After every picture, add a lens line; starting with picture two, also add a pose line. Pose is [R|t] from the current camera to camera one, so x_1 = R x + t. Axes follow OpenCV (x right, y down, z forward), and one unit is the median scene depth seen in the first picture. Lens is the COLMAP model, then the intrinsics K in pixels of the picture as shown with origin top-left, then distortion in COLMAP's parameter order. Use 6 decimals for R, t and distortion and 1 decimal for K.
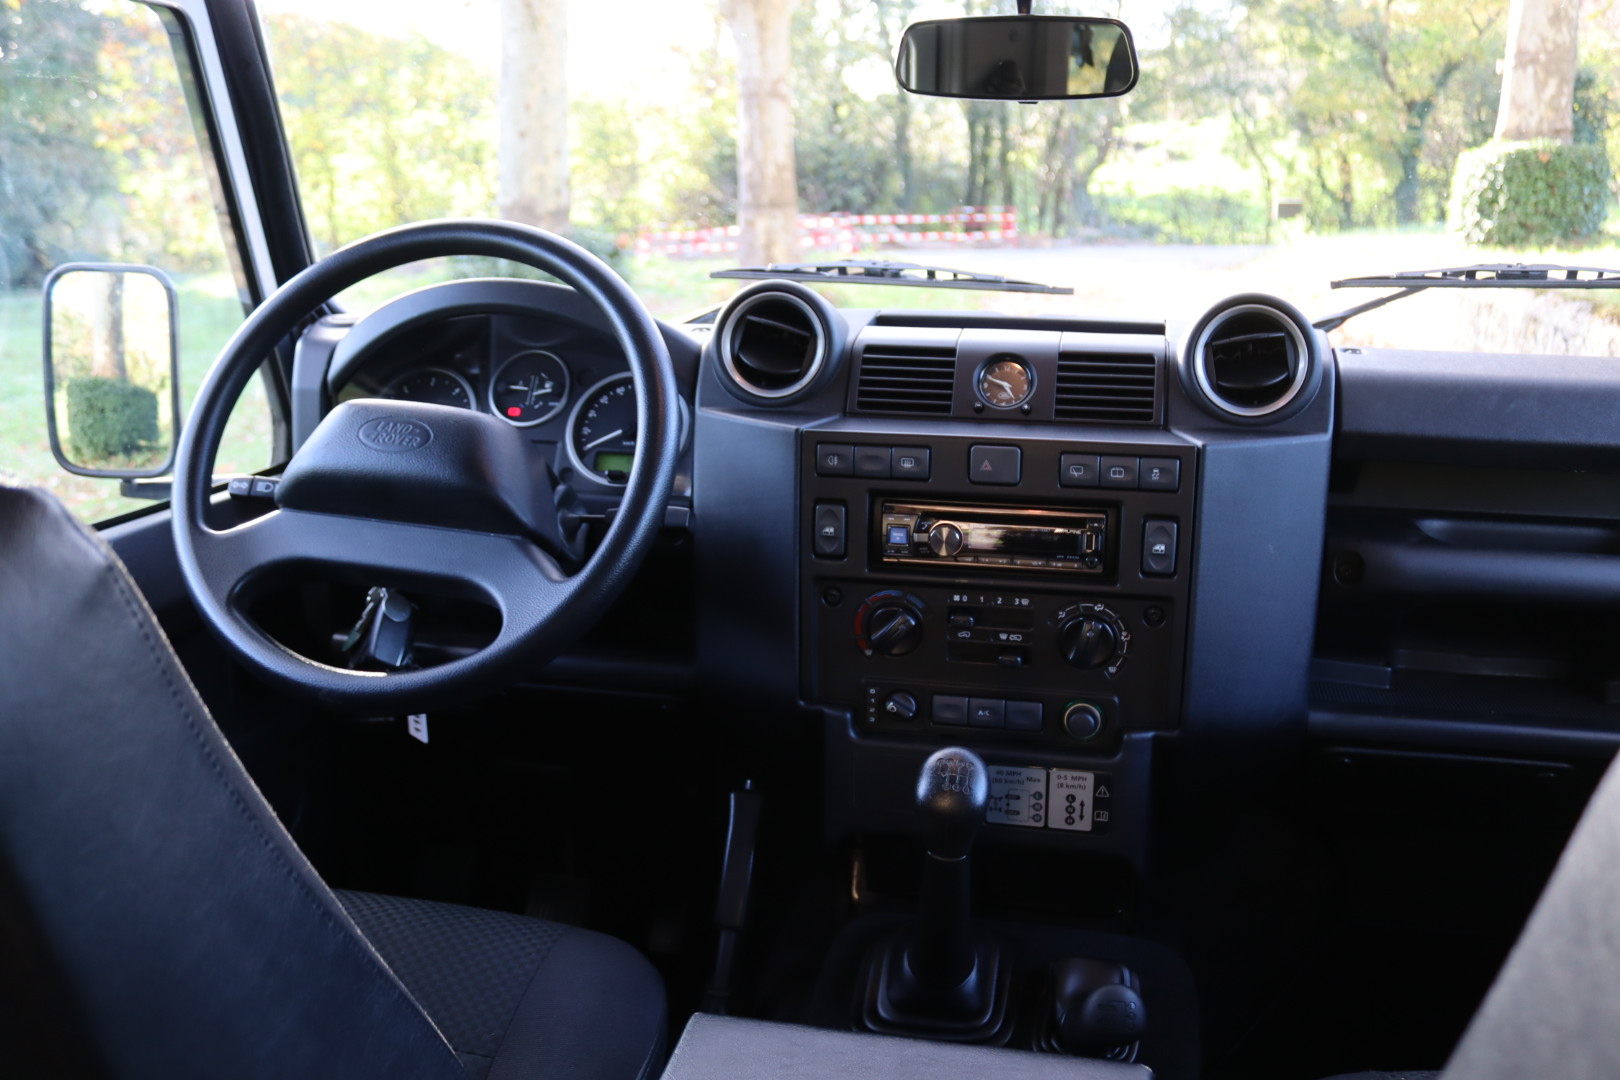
lens RADIAL K [[1453.2, 0, 810.0], [0, 1453.2, 540.0], [0, 0, 1]] dist [-0.137340, 0.111971]
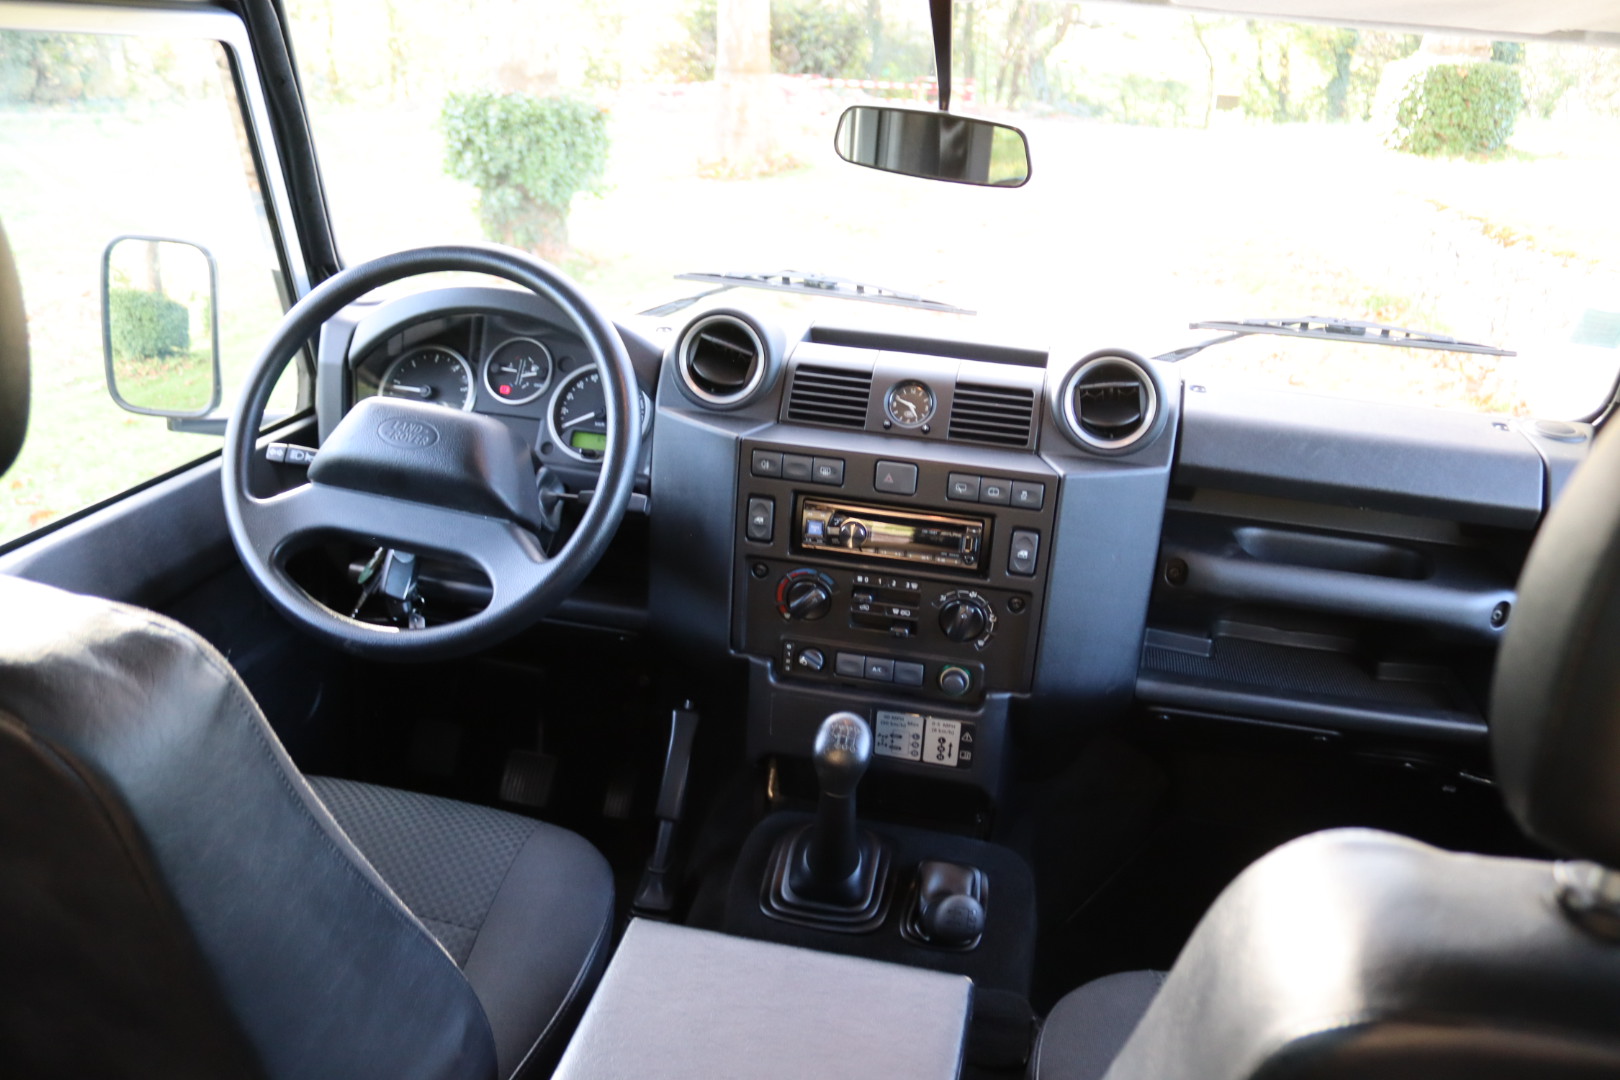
lens RADIAL K [[1334.8, 0, 810.0], [0, 1334.8, 540.0], [0, 0, 1]] dist [-0.147516, 0.103135]
pose [[0.998151, 0.048200, 0.037032, 0.014520], [-0.052384, 0.991163, 0.121871, -0.128756], [-0.030831, -0.123585, 0.991855, -0.124974]]
